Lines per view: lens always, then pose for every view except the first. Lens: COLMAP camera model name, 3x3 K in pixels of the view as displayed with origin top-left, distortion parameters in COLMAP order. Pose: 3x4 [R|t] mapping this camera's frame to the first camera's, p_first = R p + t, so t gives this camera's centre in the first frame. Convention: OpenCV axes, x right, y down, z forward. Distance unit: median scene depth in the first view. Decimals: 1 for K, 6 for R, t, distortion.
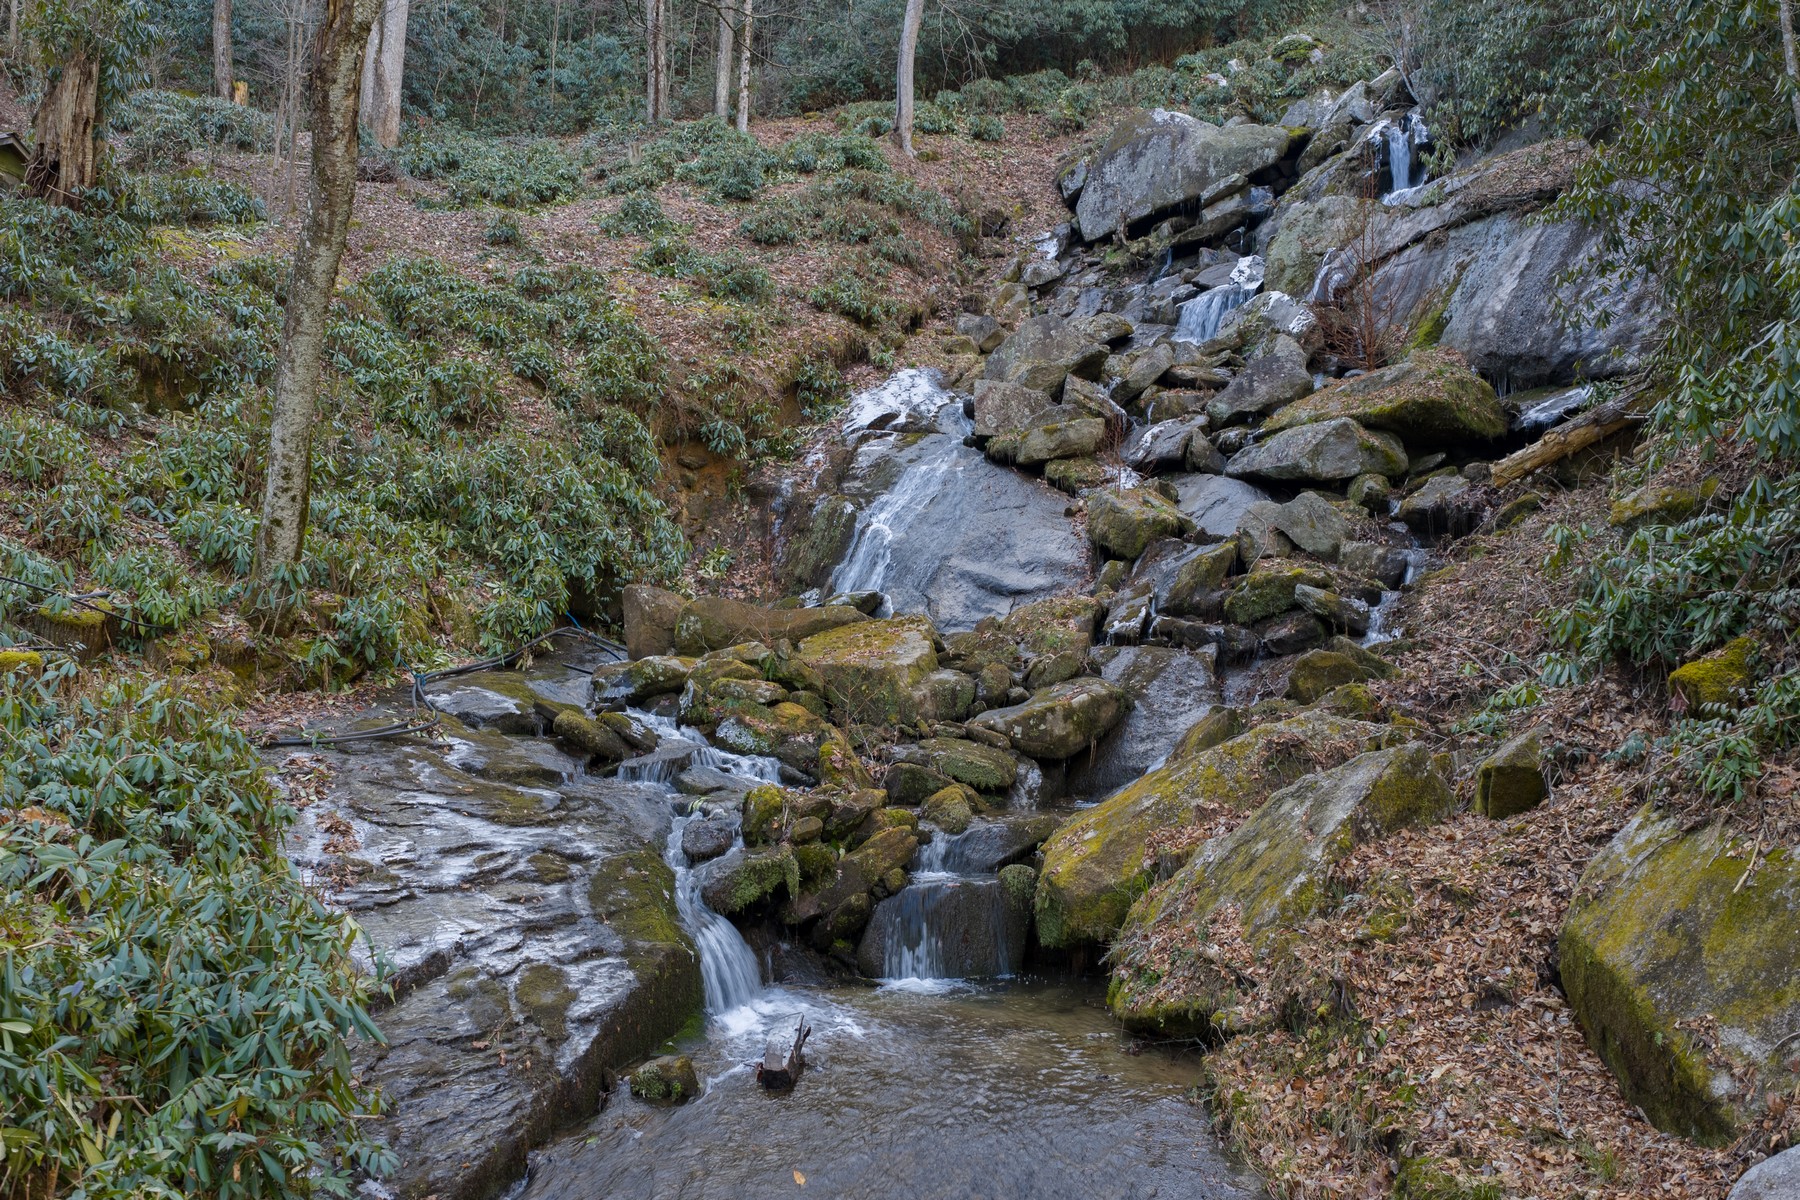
lens RADIAL K [[1462.4, 0, 897.5], [0, 1462.4, 634.9], [0, 0, 1]] dist [0.010000, -0.007645]
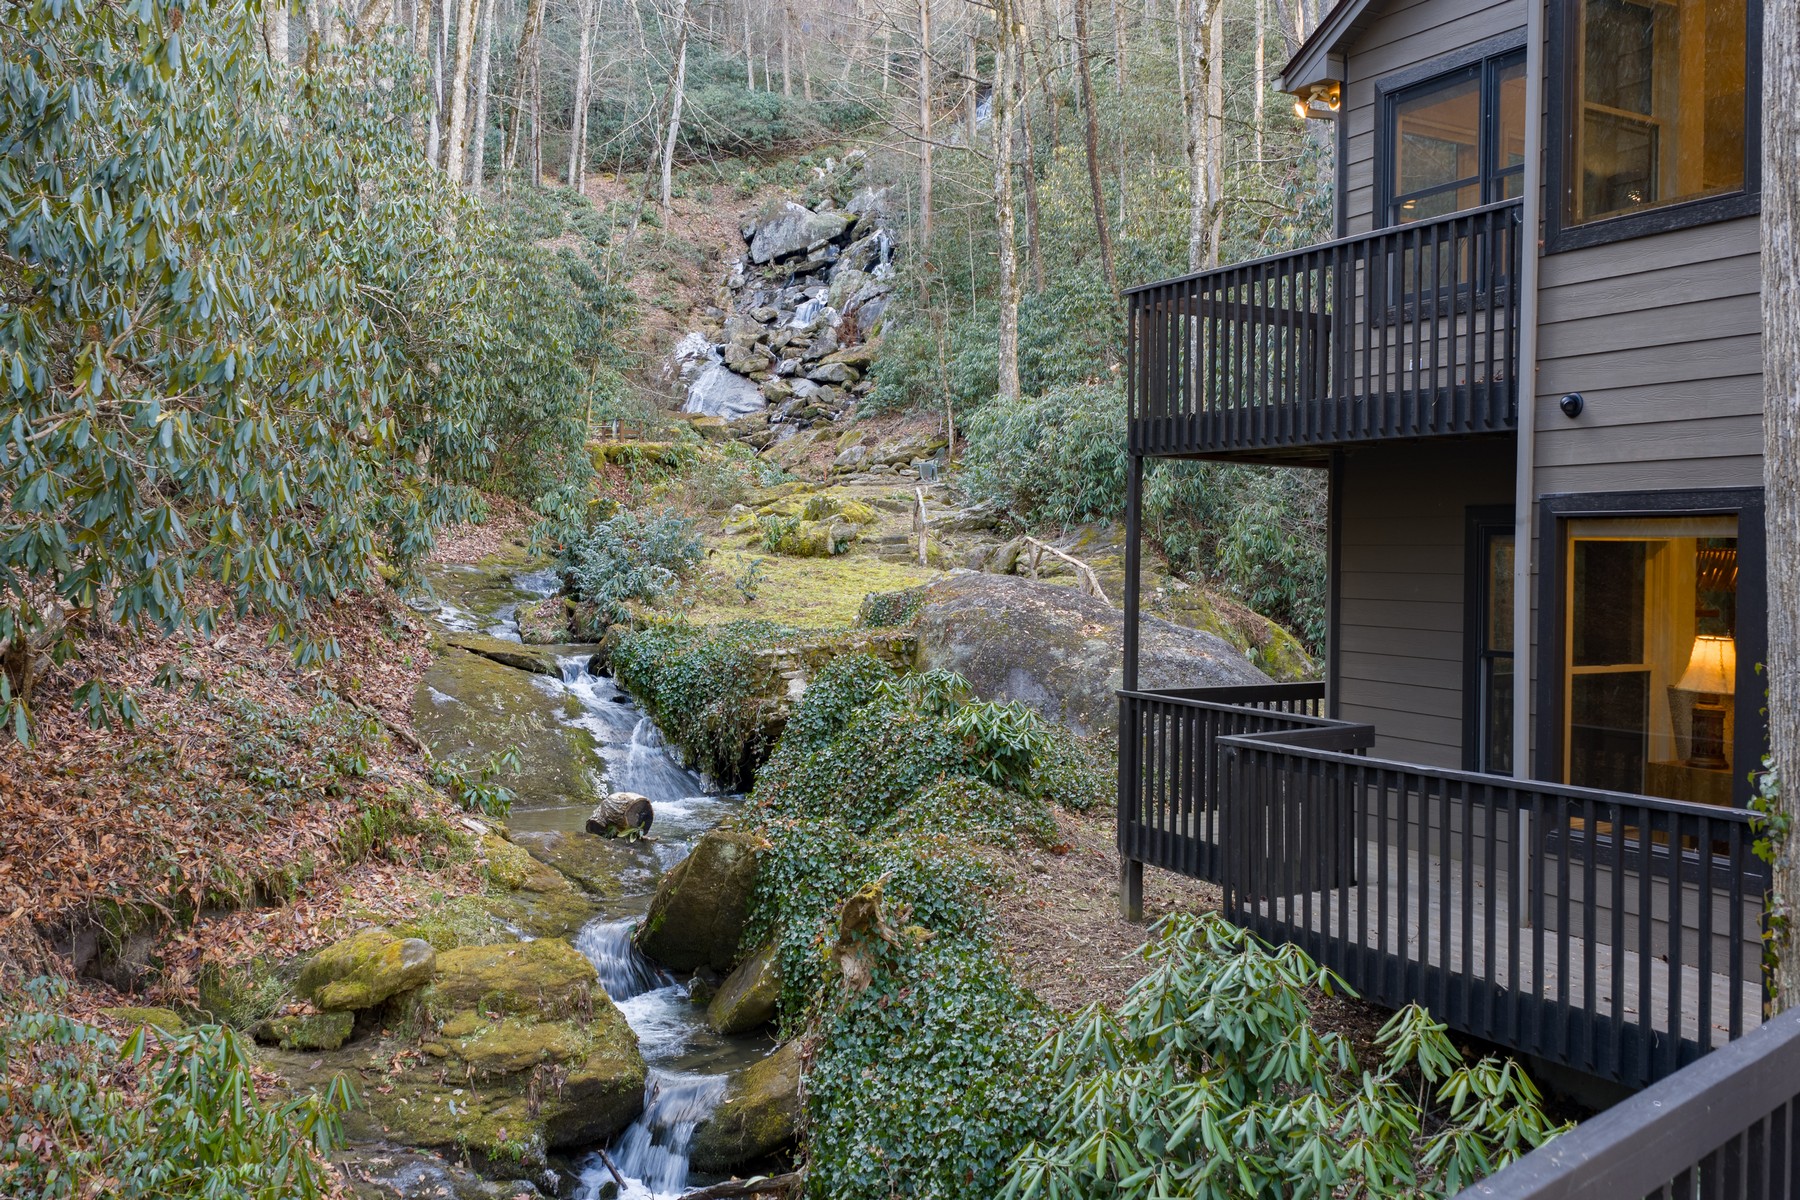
lens RADIAL K [[1469.2, 0, 900.0], [0, 1469.2, 600.0], [0, 0, 1]] dist [0.005269, -0.001012]
pose [[0.970361, -0.008778, 0.241500, -0.322338], [-0.004490, 0.998513, 0.054332, 0.178898], [-0.241618, -0.053806, 0.968879, -1.973400]]
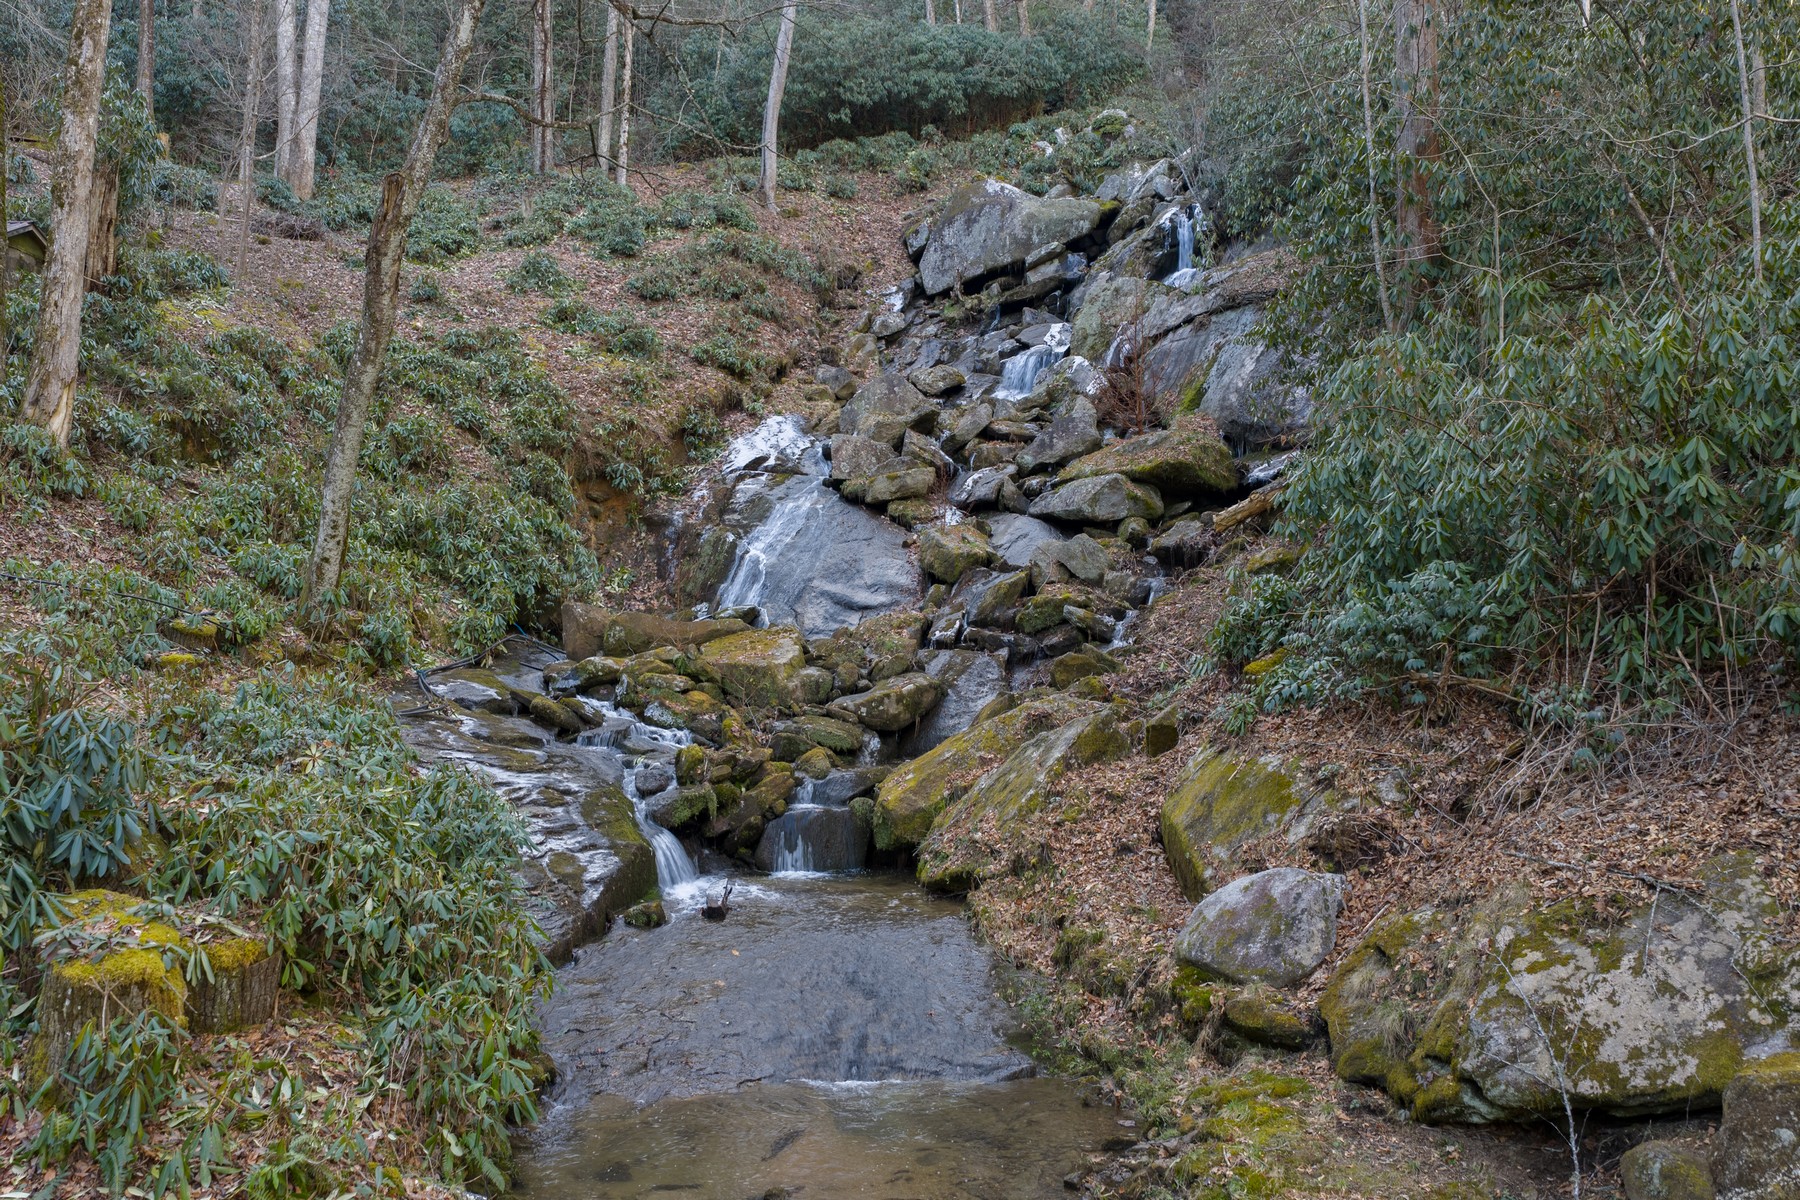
lens RADIAL K [[1462.4, 0, 897.5], [0, 1462.4, 634.9], [0, 0, 1]] dist [0.010000, -0.007645]
pose [[0.995021, 0.001612, 0.099651, -0.014804], [-0.001654, 0.999999, 0.000336, -0.004342], [-0.099651, -0.000499, 0.995022, -0.235610]]
